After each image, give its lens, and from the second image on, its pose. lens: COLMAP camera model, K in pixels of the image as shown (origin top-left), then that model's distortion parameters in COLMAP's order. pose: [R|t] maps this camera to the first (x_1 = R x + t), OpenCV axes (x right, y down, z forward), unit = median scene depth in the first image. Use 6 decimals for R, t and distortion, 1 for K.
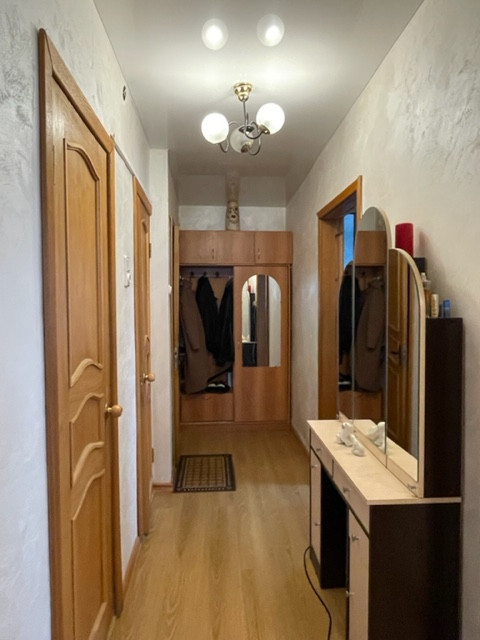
lens RADIAL K [[410.6, 0, 239.8], [0, 410.6, 319.6], [0, 0, 1]] dist [0.005612, 0.000687]
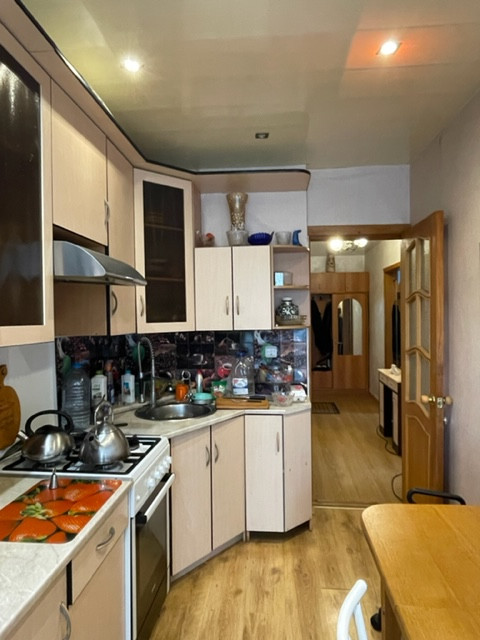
lens RADIAL K [[410.6, 0, 240.2], [0, 410.6, 321.8], [0, 0, 1]] dist [0.005612, 0.000687]
pose [[0.985599, -0.003879, -0.169053, -0.098893], [0.000932, 0.999846, -0.017507, 0.010651], [0.169095, 0.017097, 0.985451, -0.678562]]
